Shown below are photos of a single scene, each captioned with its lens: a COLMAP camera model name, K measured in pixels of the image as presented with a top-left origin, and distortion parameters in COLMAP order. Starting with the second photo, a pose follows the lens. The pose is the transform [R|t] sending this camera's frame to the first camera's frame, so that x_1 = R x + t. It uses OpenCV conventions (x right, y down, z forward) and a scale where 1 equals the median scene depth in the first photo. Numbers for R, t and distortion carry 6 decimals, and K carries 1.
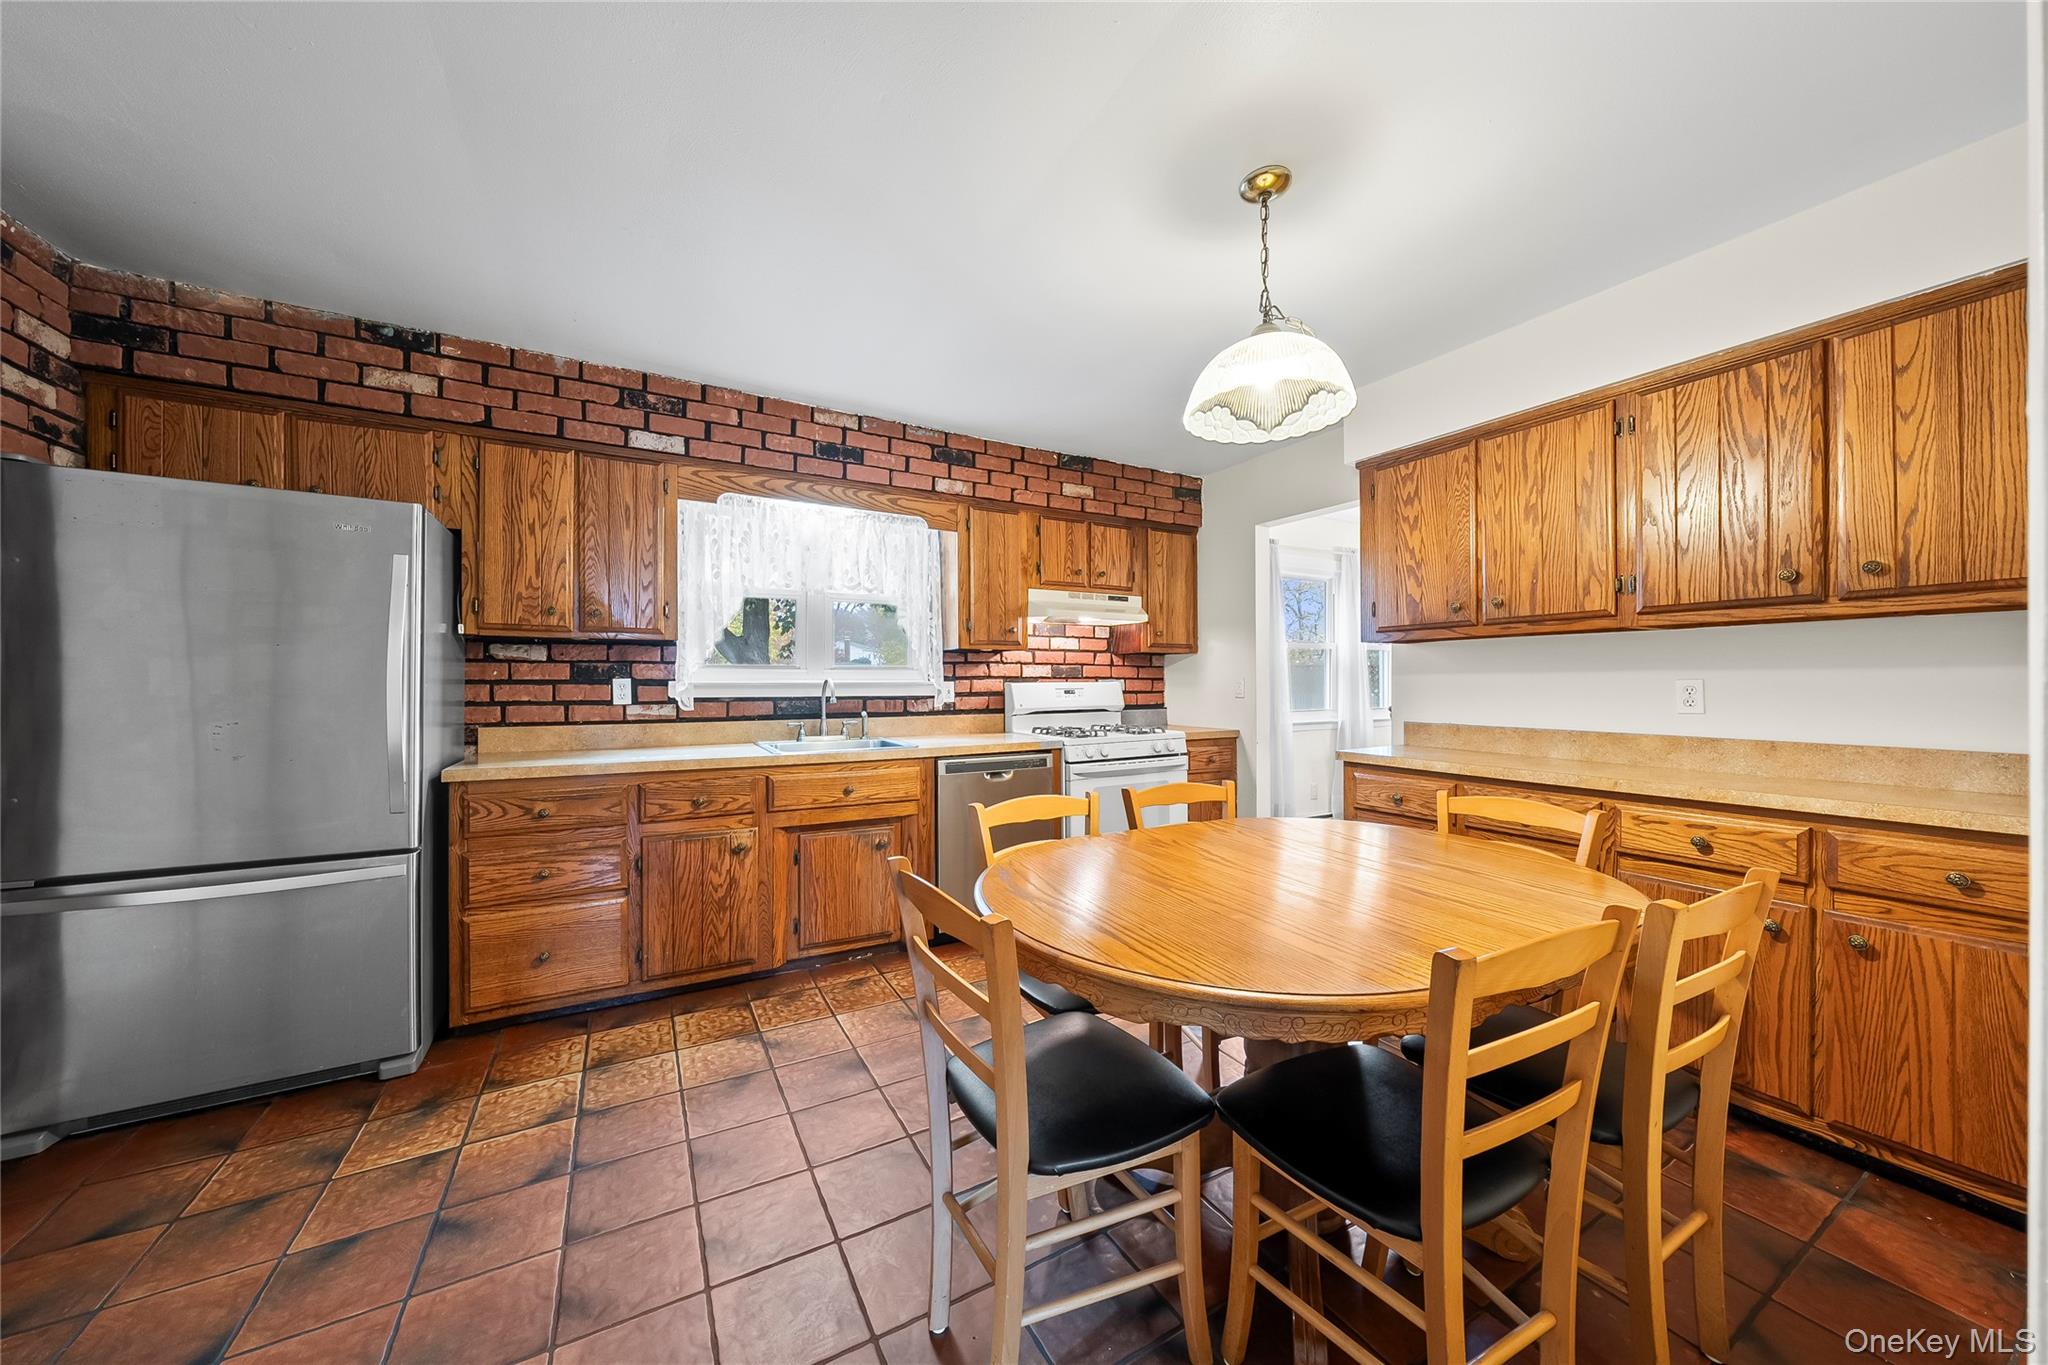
lens RADIAL K [[699.5, 0, 1024.0], [0, 699.5, 682.5], [0, 0, 1]] dist [-0.001414, -0.000171]
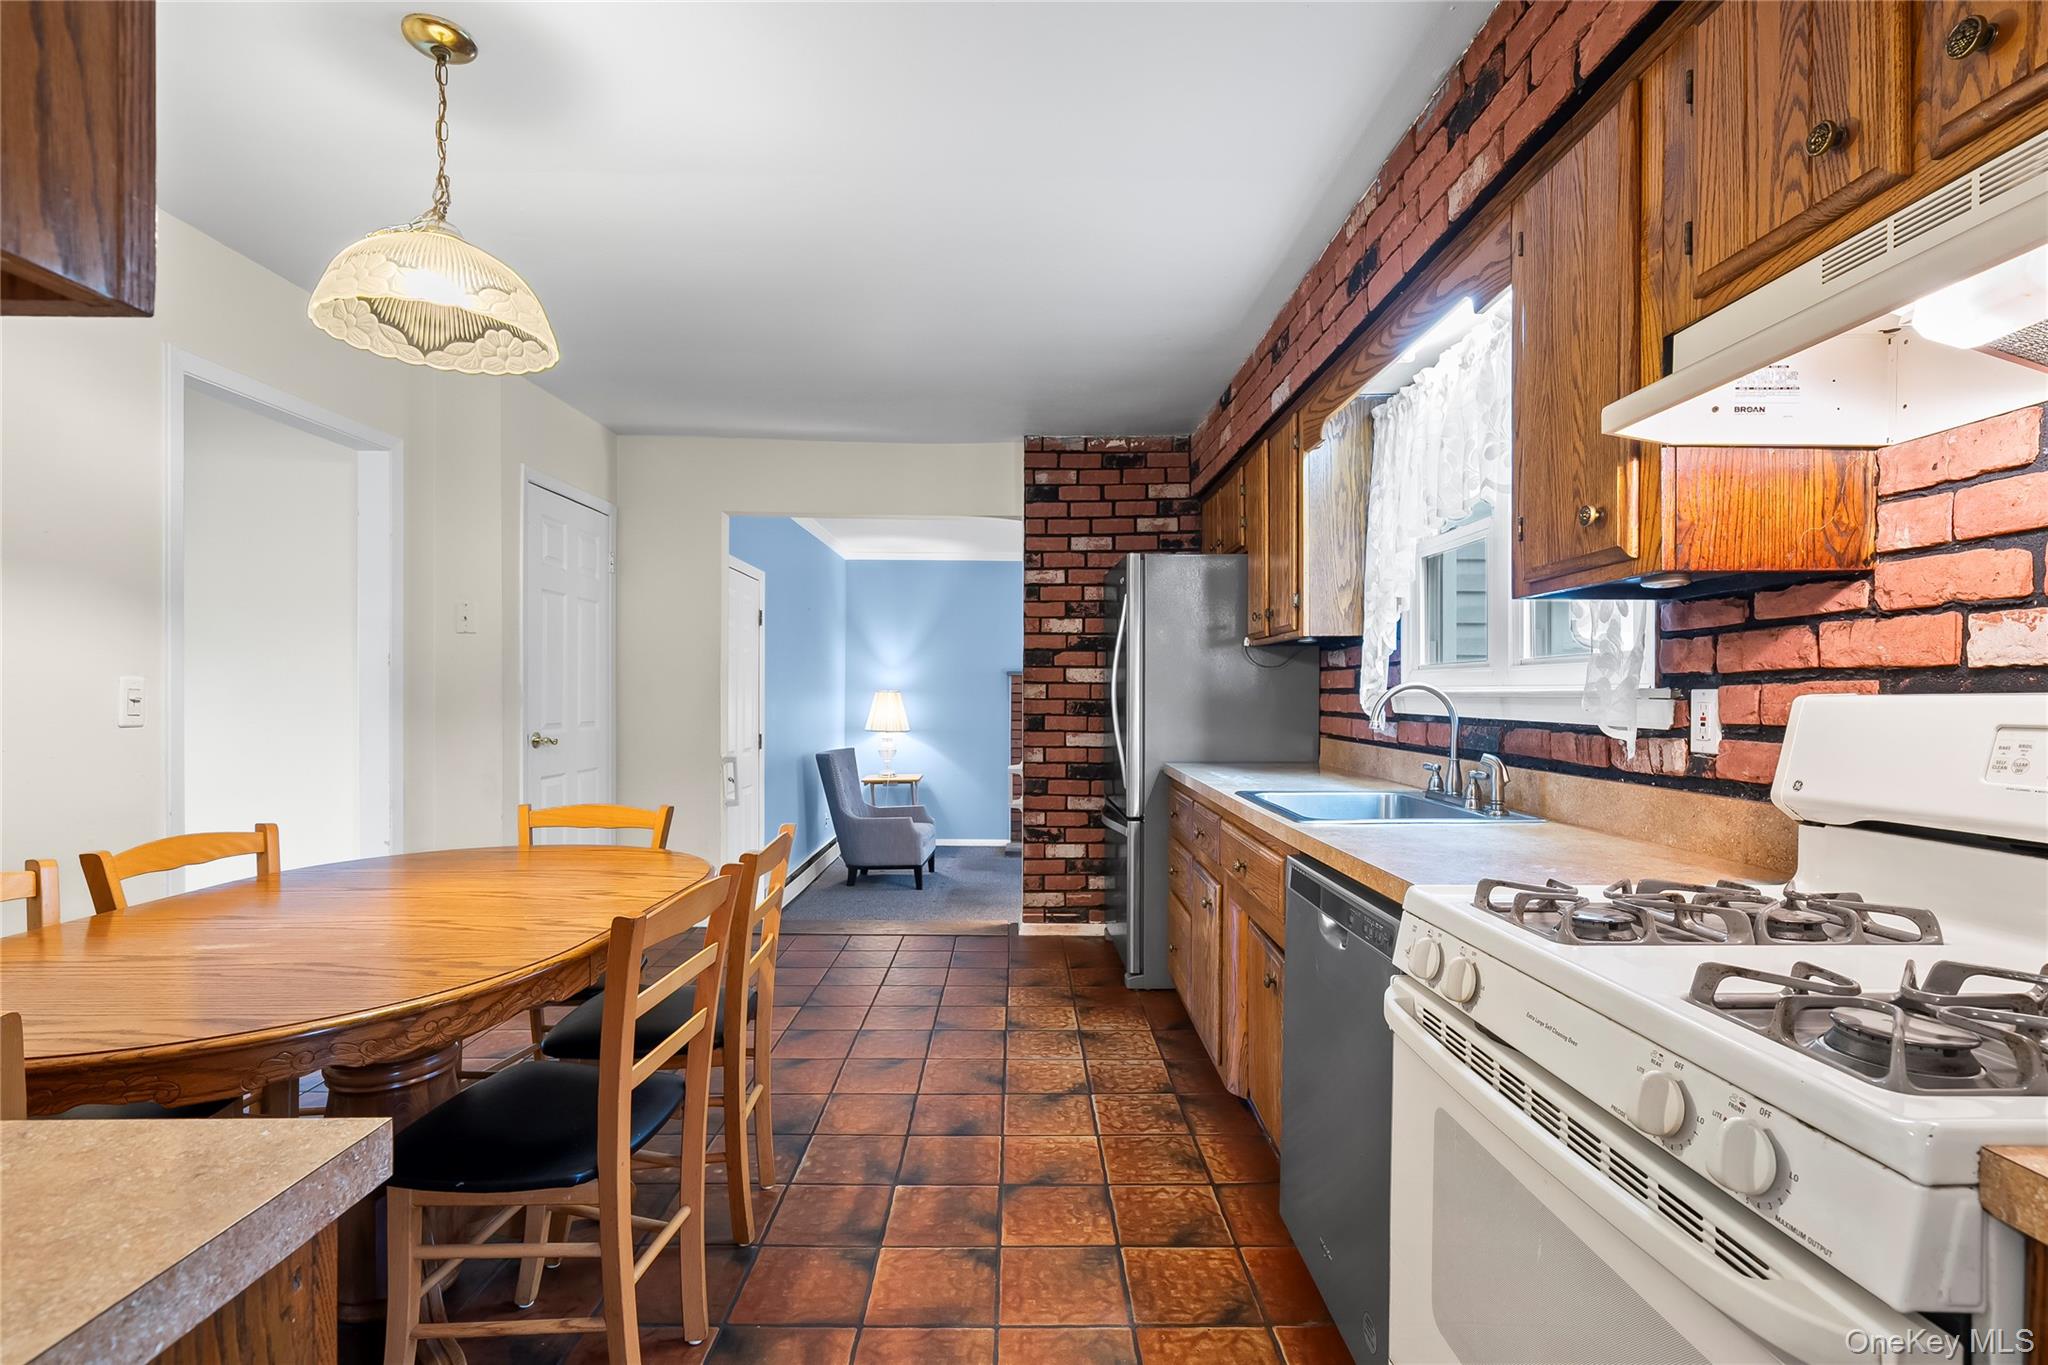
lens RADIAL K [[949.4, 0, 1021.8], [0, 949.4, 700.9], [0, 0, 1]] dist [0.000214, 0.000138]
pose [[-0.485008, 0.004695, -0.874497, 0.637965], [-0.008836, 0.999908, 0.010269, 0.003202], [0.874465, 0.012708, -0.484922, 1.385920]]
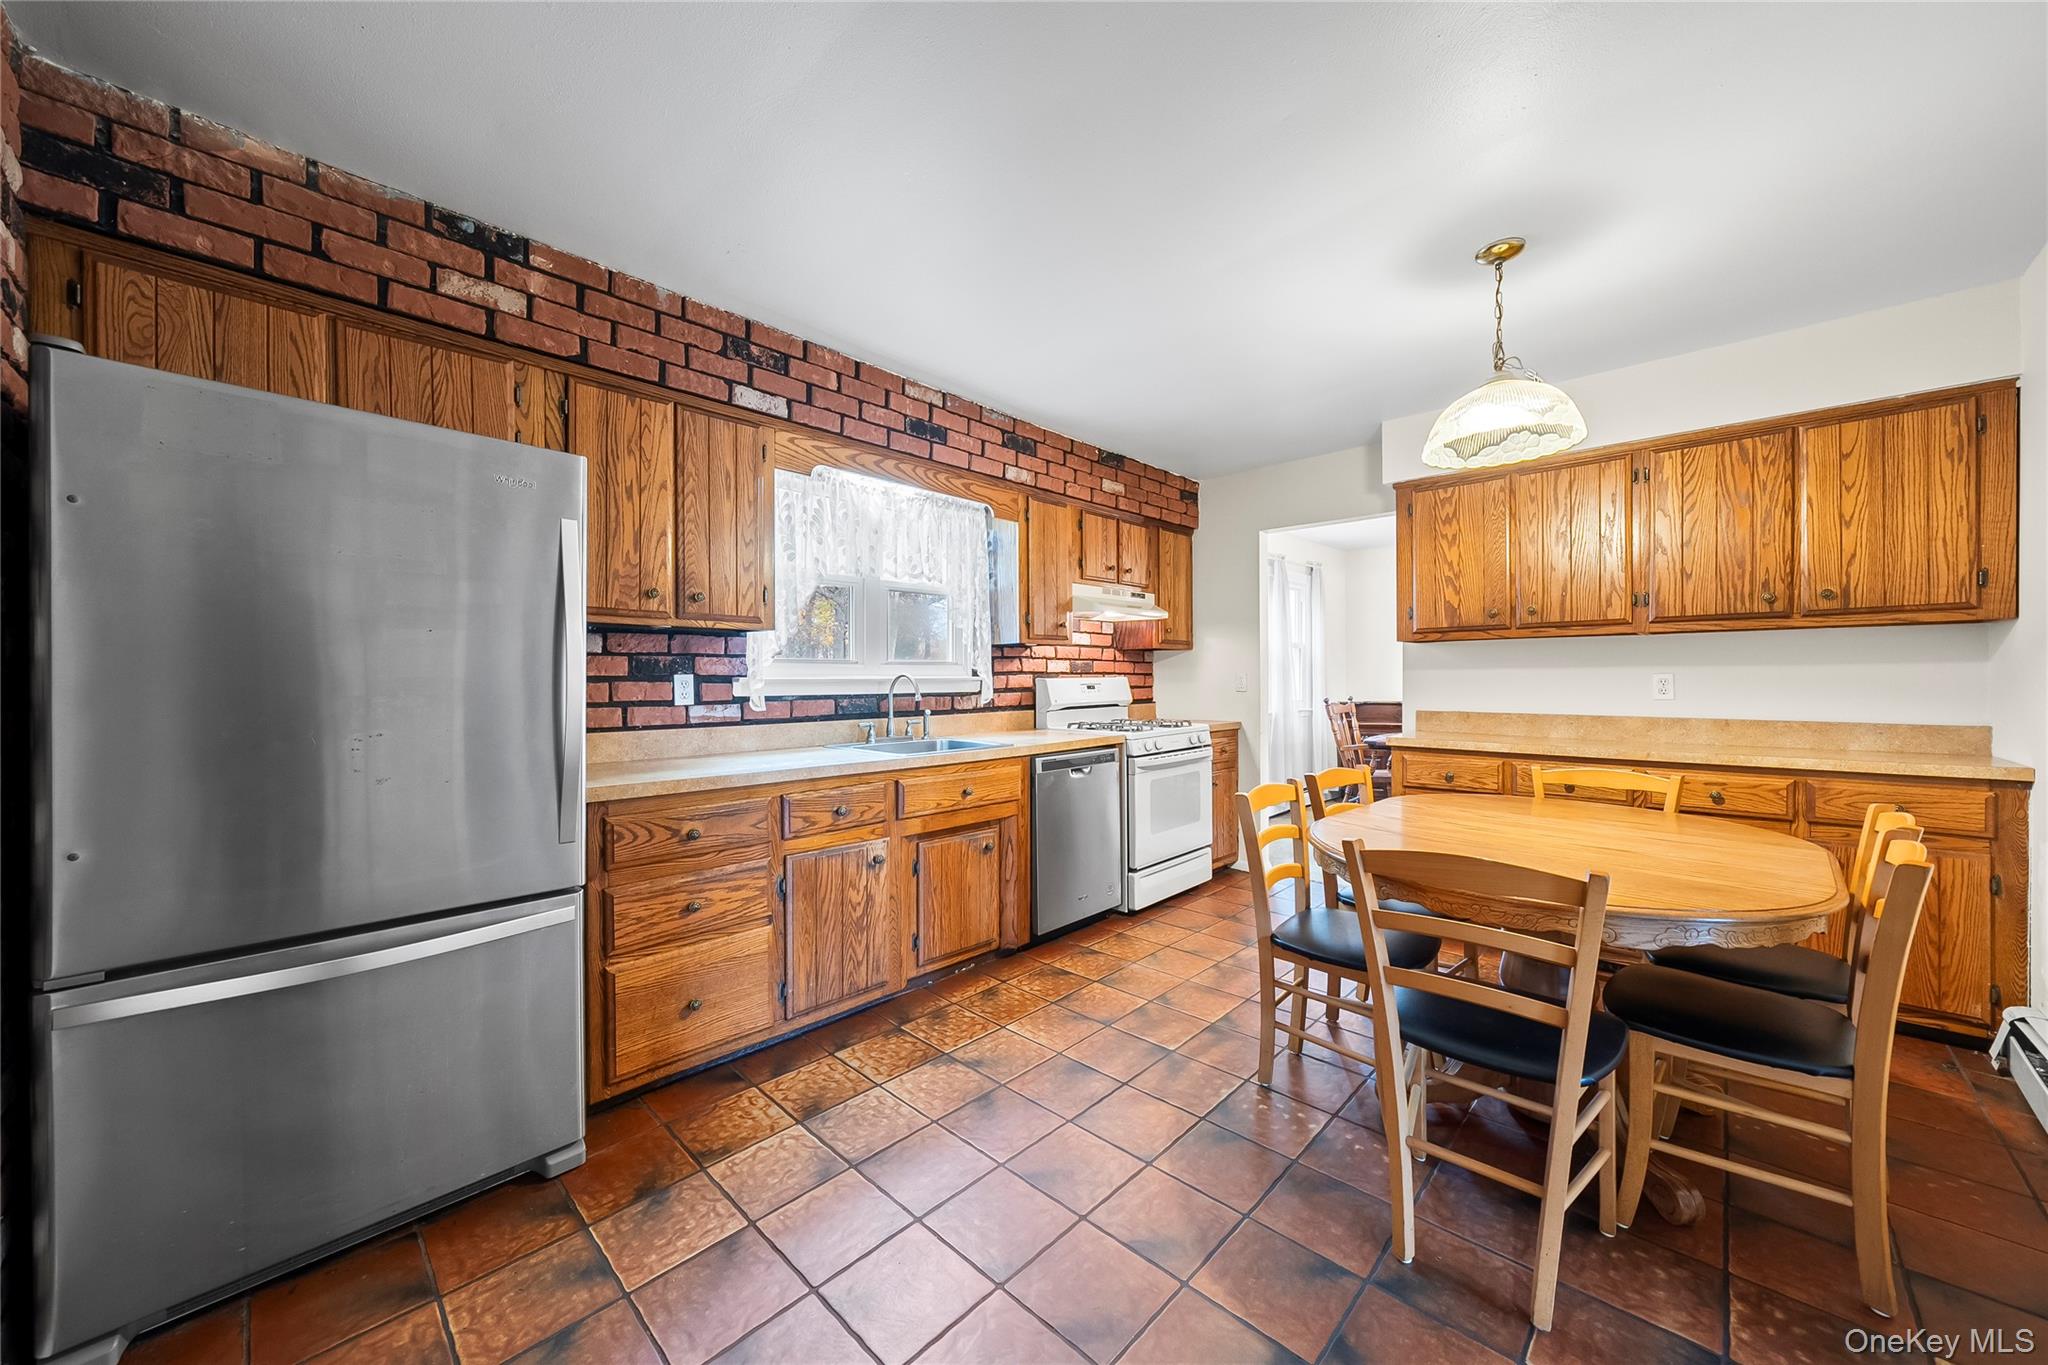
lens RADIAL K [[733.3, 0, 1026.0], [0, 733.3, 683.4], [0, 0, 1]] dist [-0.000917, 0.000234]
pose [[0.956565, -0.005259, 0.291472, -0.519820], [0.003303, 0.999969, 0.007202, 0.000329], [-0.291501, -0.005926, 0.956552, 0.036248]]
